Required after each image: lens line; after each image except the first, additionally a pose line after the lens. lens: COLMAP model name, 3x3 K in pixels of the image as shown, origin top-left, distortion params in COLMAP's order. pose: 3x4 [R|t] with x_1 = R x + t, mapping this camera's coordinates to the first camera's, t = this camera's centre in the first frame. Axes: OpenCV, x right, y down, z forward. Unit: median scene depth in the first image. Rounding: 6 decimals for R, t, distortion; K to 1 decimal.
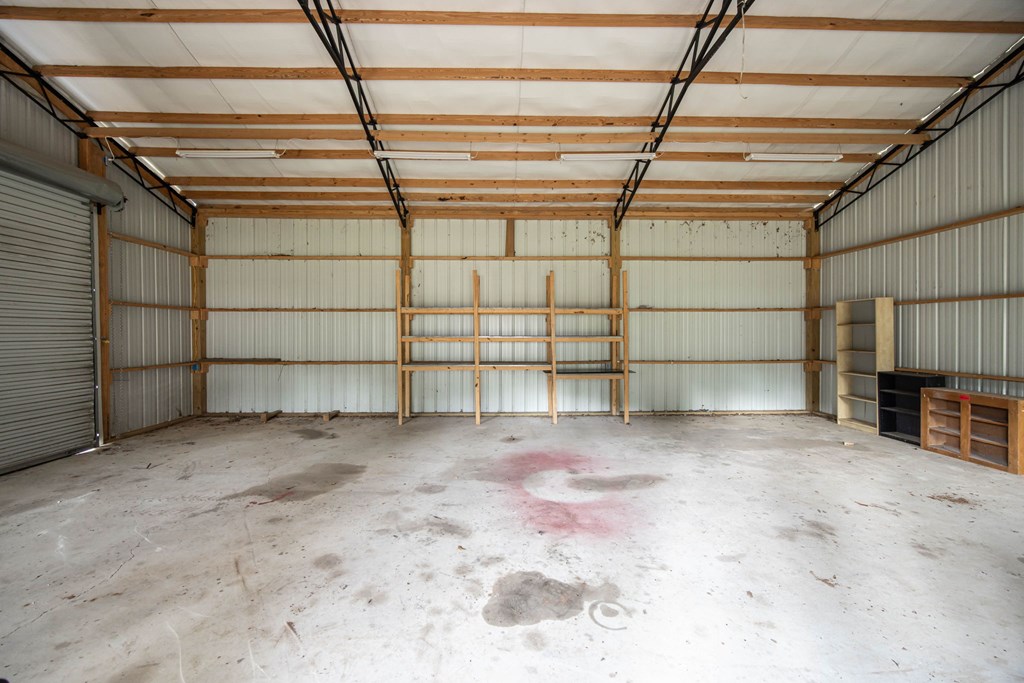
lens RADIAL K [[382.1, 0, 508.9], [0, 382.1, 338.2], [0, 0, 1]] dist [-0.007285, -0.000150]
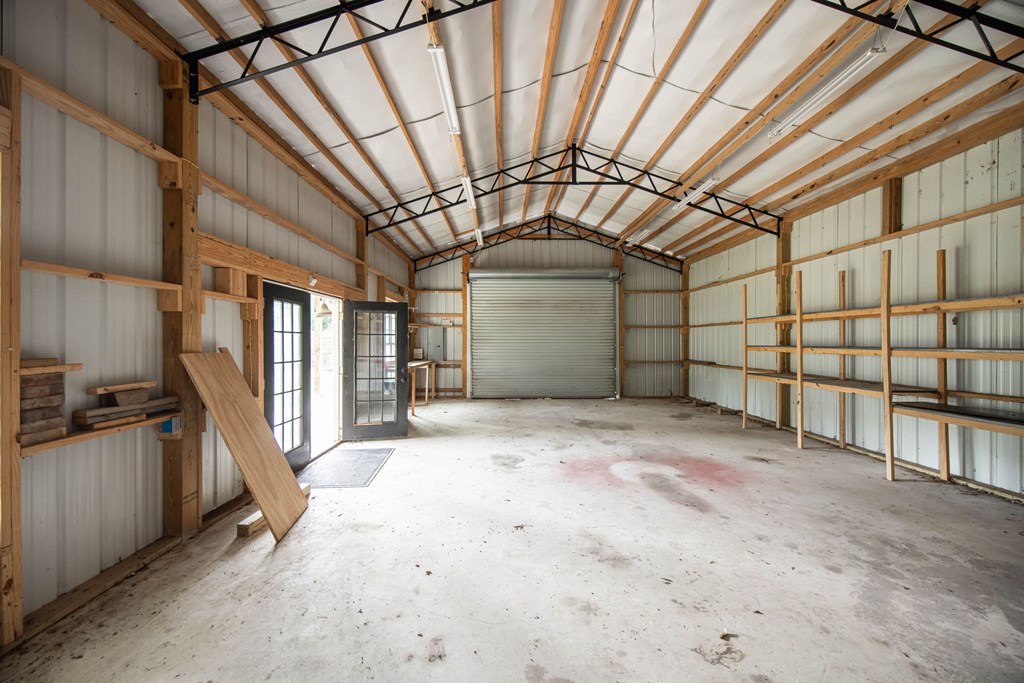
lens RADIAL K [[382.1, 0, 508.9], [0, 382.1, 338.2], [0, 0, 1]] dist [-0.007285, -0.000150]
pose [[0.001294, -0.010301, -0.999946, 0.745648], [-0.012038, 0.999874, -0.010316, -0.007015], [0.999927, 0.012051, 0.001170, 0.319613]]
